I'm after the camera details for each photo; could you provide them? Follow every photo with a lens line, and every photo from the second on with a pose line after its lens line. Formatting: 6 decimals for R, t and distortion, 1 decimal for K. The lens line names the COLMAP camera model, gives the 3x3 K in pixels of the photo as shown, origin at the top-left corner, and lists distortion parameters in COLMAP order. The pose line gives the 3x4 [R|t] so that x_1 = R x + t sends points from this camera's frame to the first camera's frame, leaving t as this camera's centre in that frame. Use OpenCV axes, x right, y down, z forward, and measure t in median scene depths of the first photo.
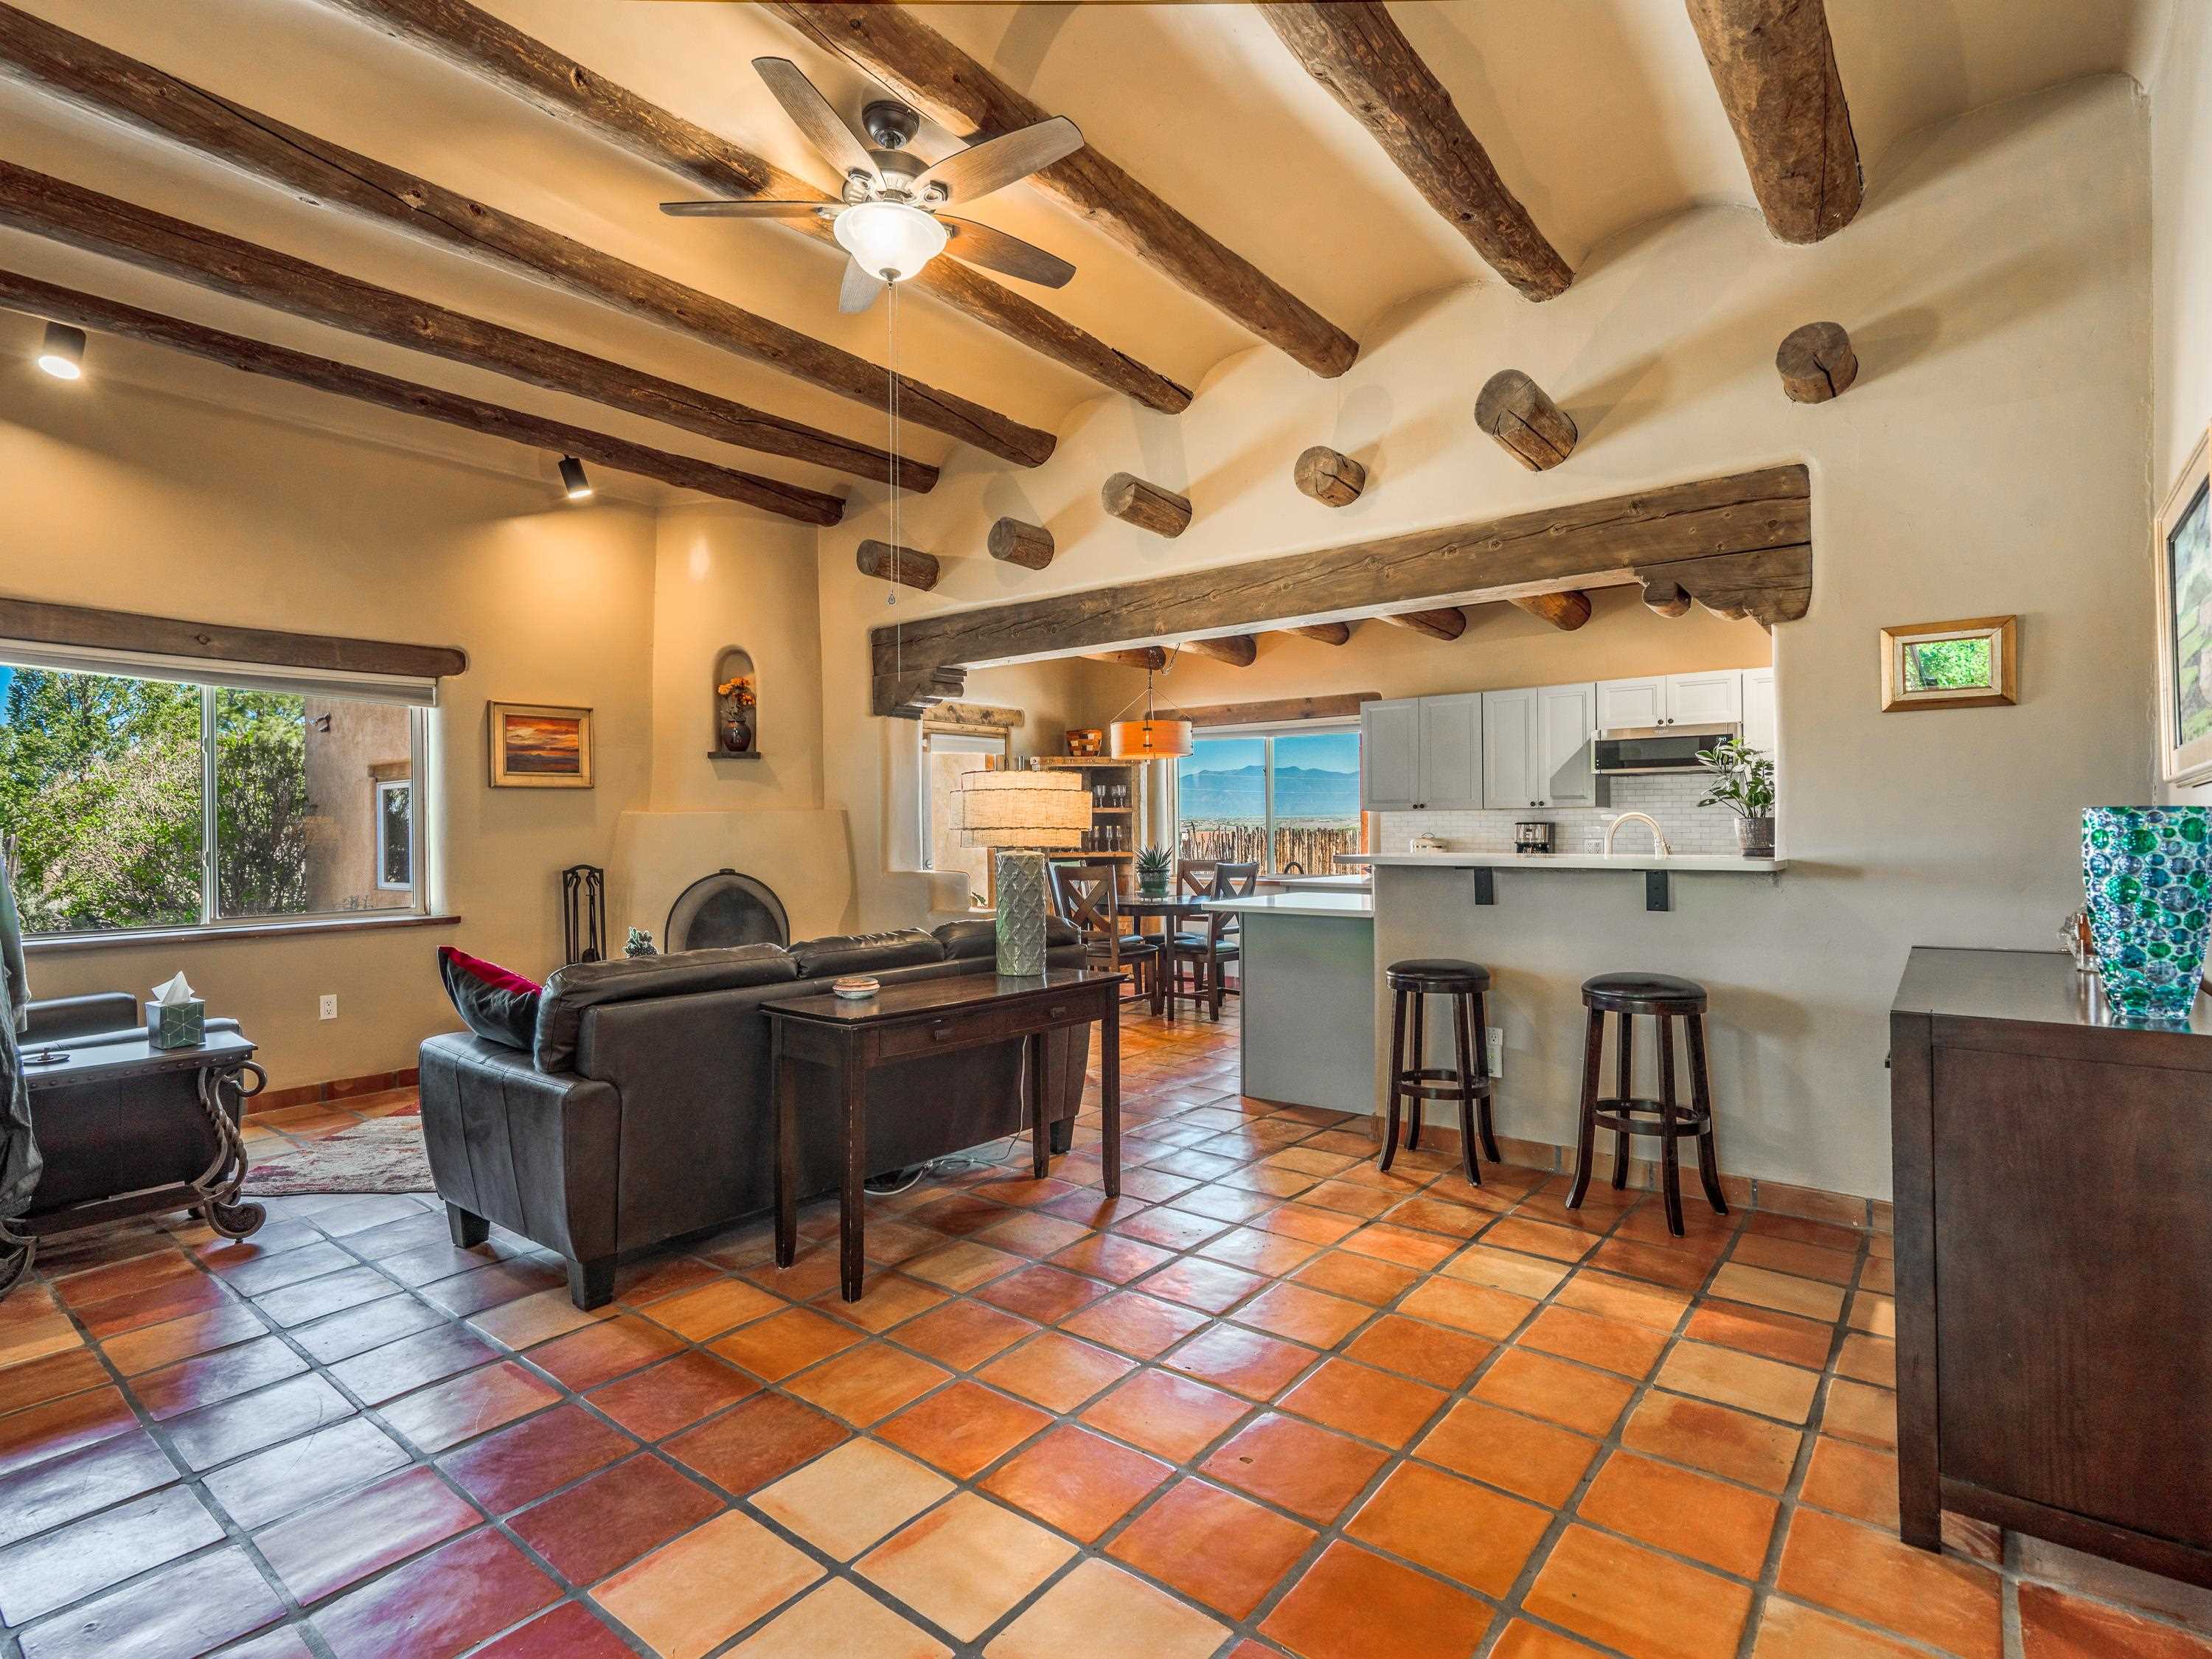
lens RADIAL K [[1105.5, 0, 1056.0], [0, 1105.5, 820.8], [0, 0, 1]] dist [-0.012972, 0.003294]
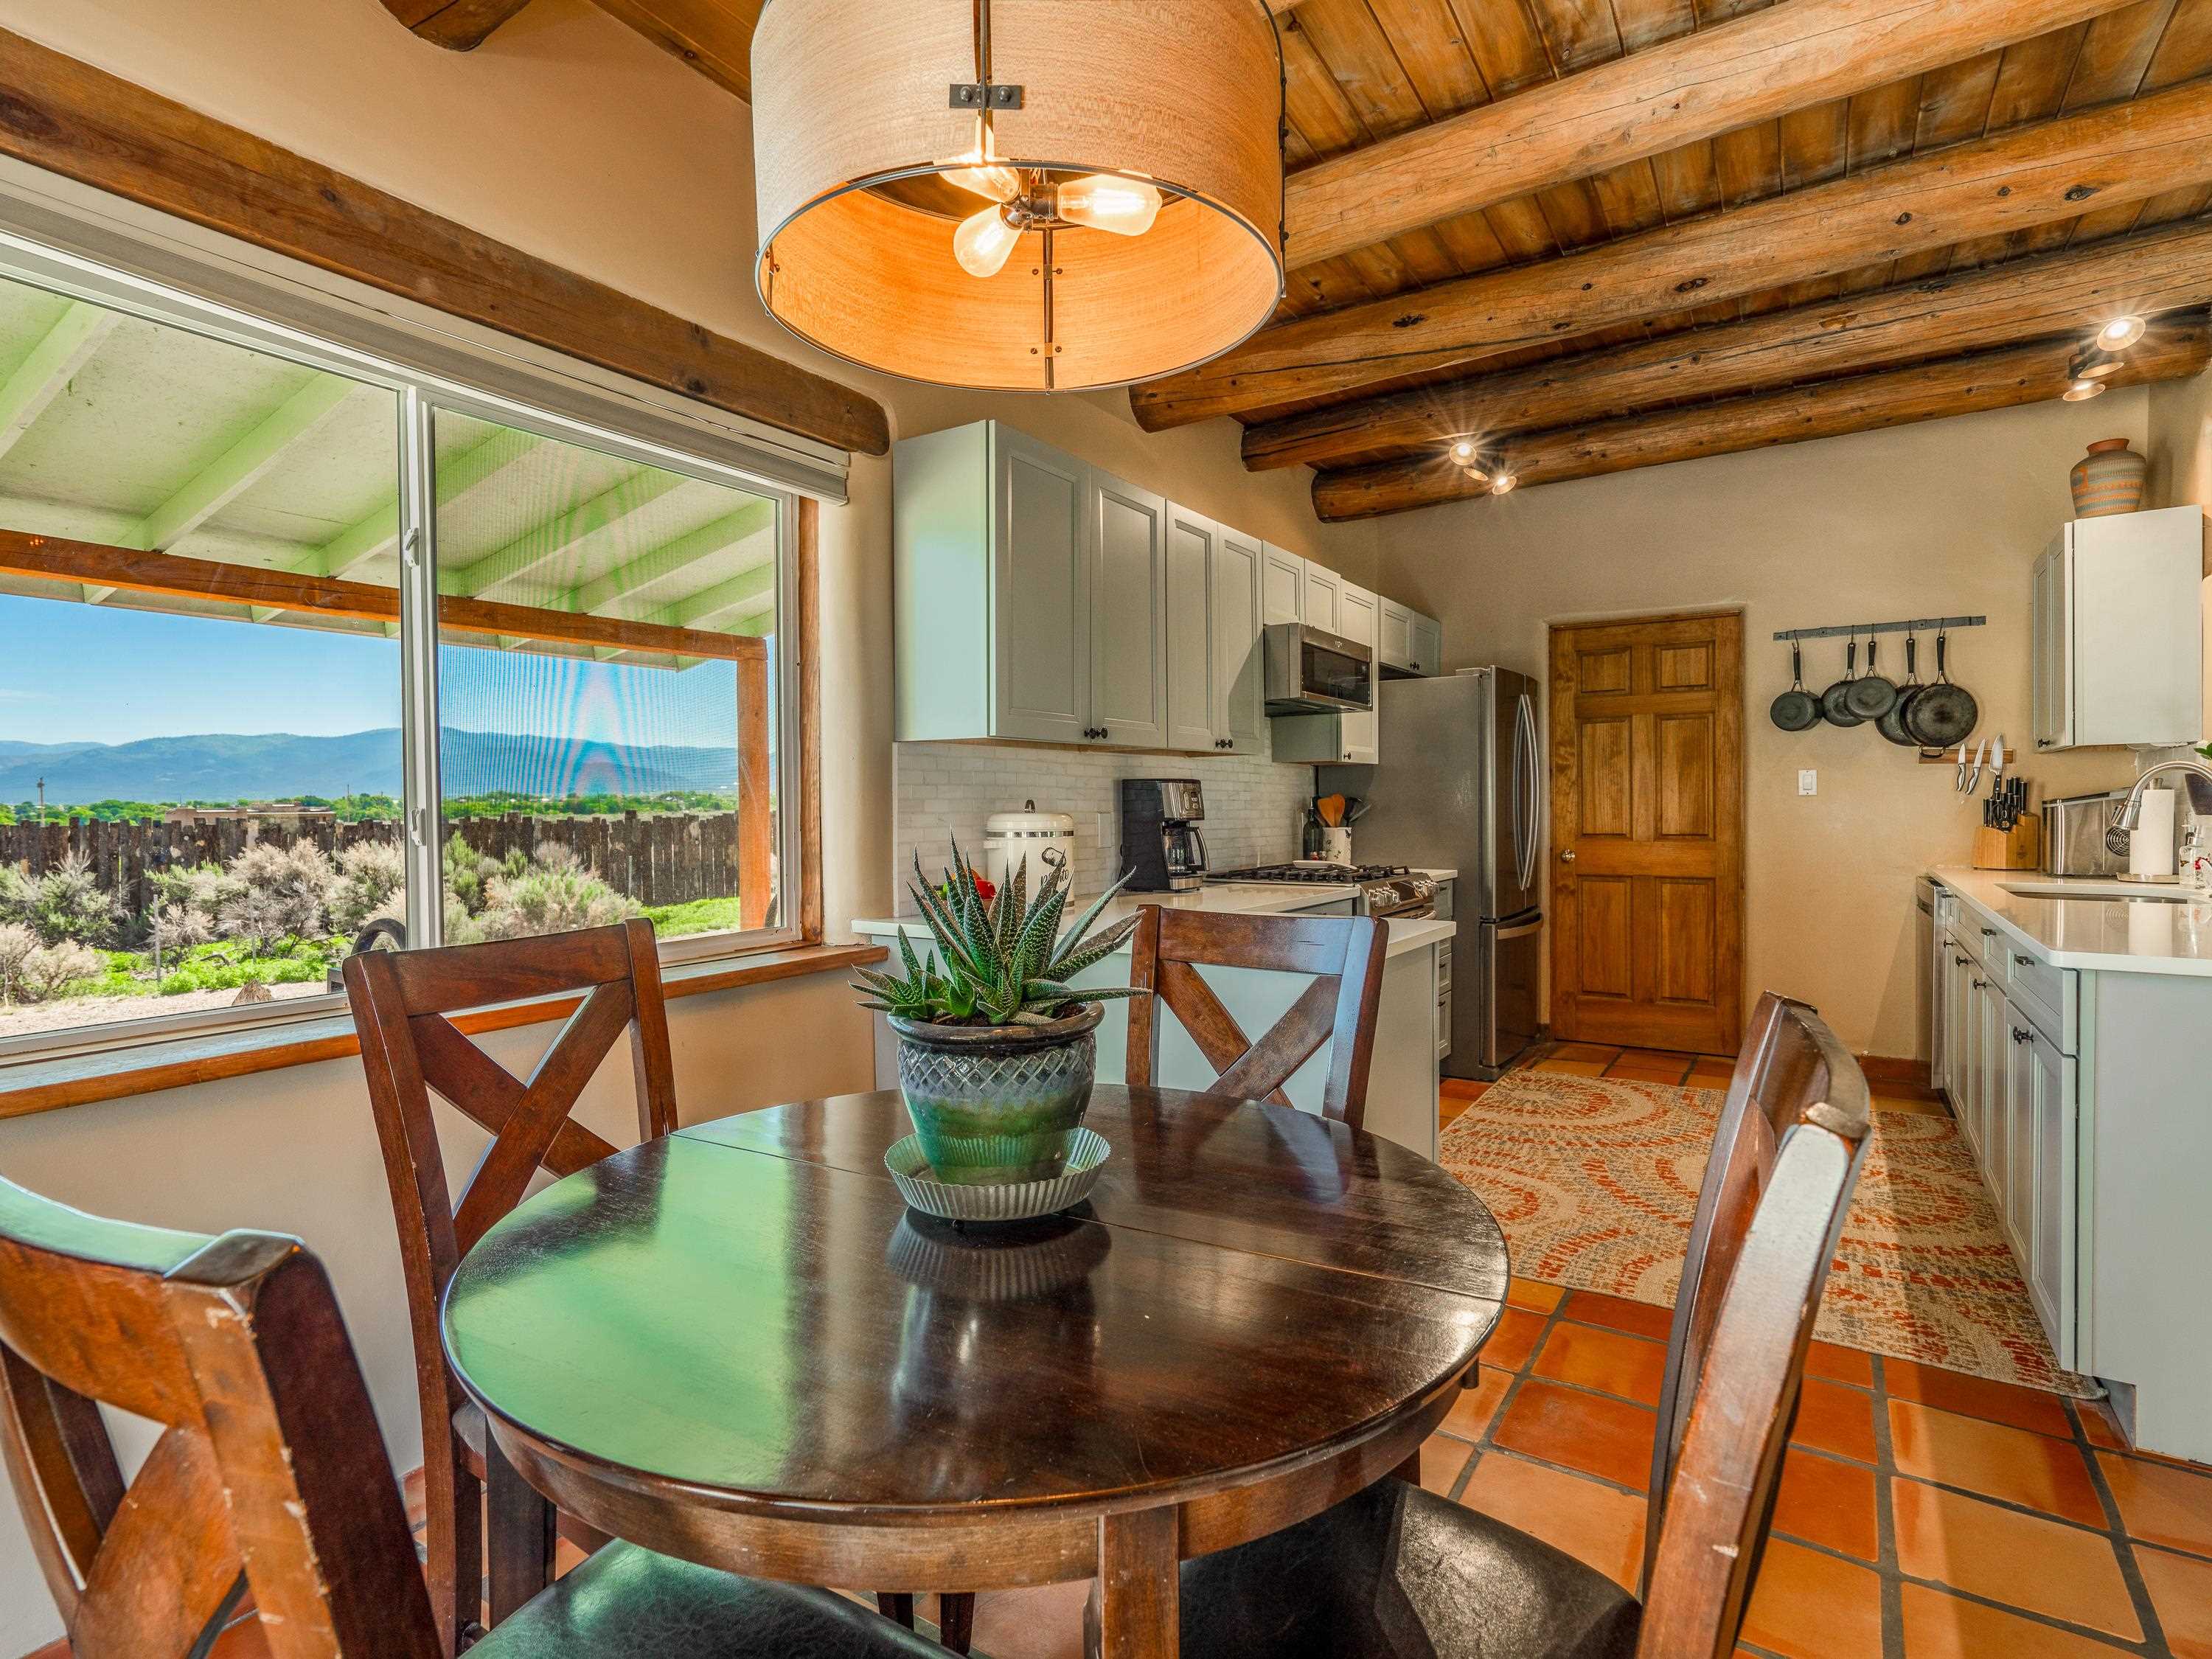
lens RADIAL K [[1111.9, 0, 1099.3], [0, 1111.9, 822.9], [0, 0, 1]] dist [-0.001251, 0.010075]
pose [[-0.123804, -0.009897, 0.992257, -0.098436], [-0.000105, 0.999950, 0.009961, 0.019254], [-0.992307, 0.001129, -0.123799, 1.331796]]
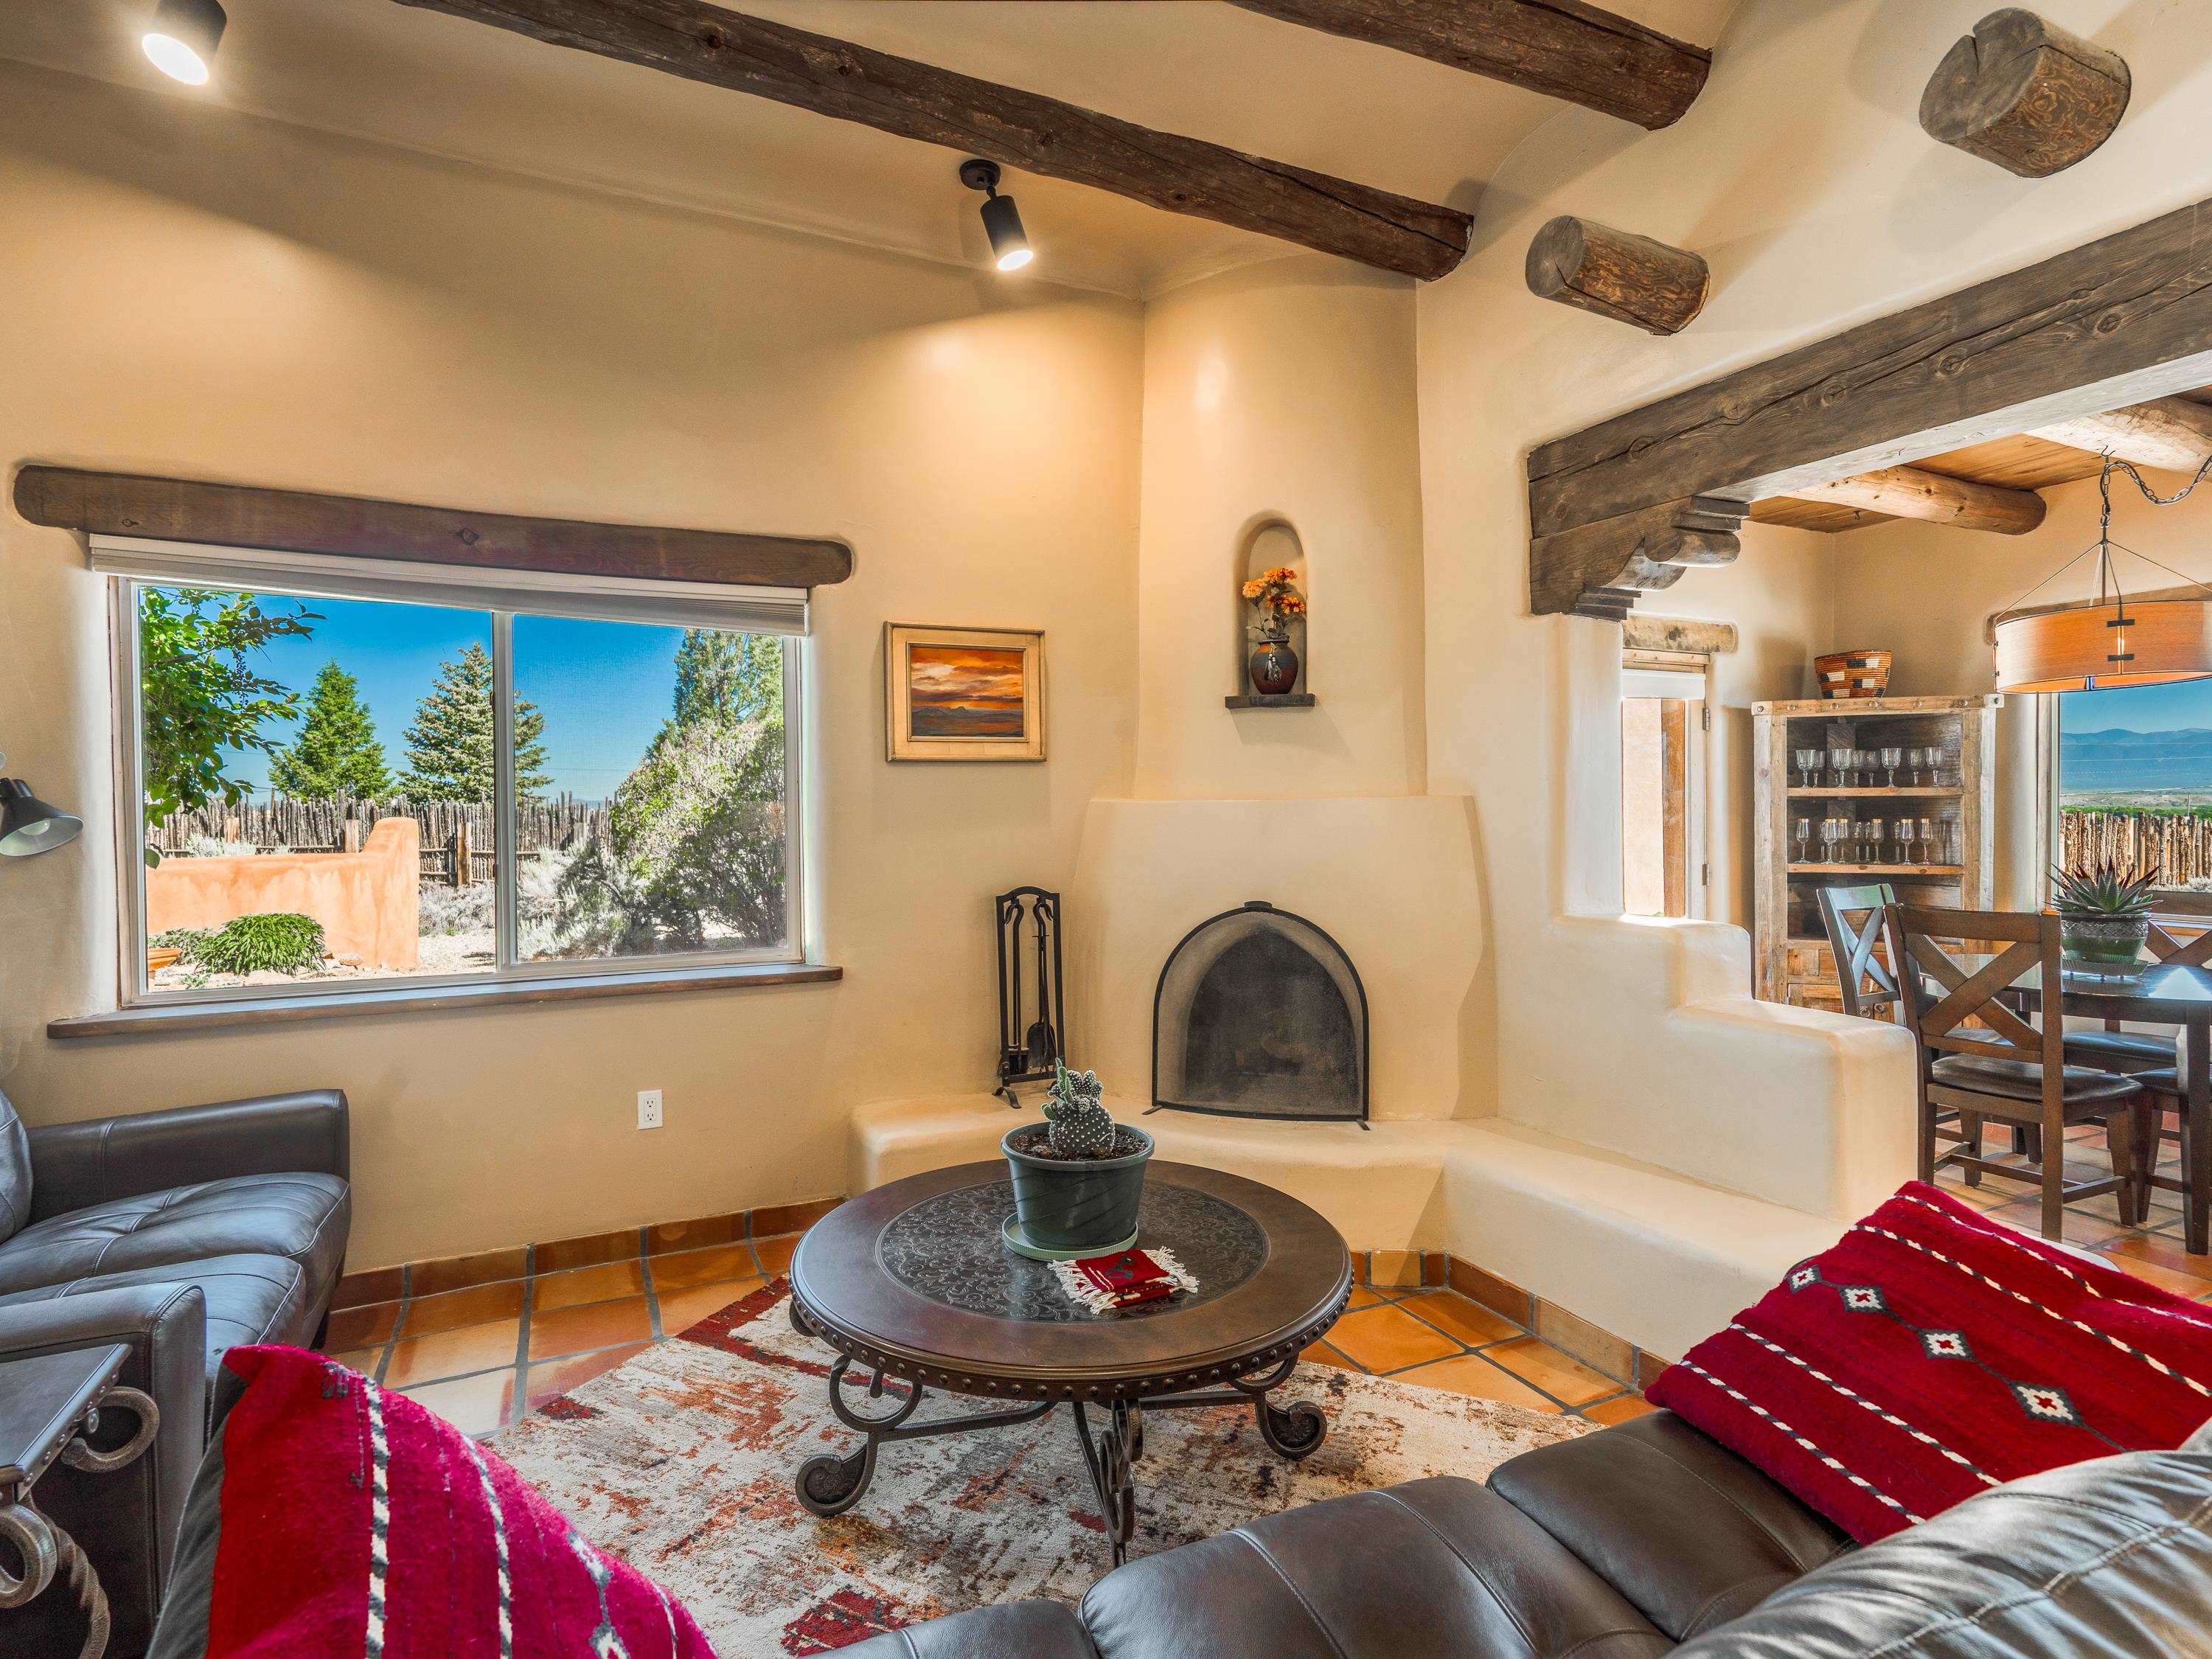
lens RADIAL K [[1105.5, 0, 1056.0], [0, 1105.5, 820.8], [0, 0, 1]] dist [-0.012972, 0.003294]
pose [[0.897889, 0.008553, -0.440138, -0.152259], [-0.000043, 0.999813, 0.019341, -0.009013], [0.440221, -0.017347, 0.897722, 0.479886]]
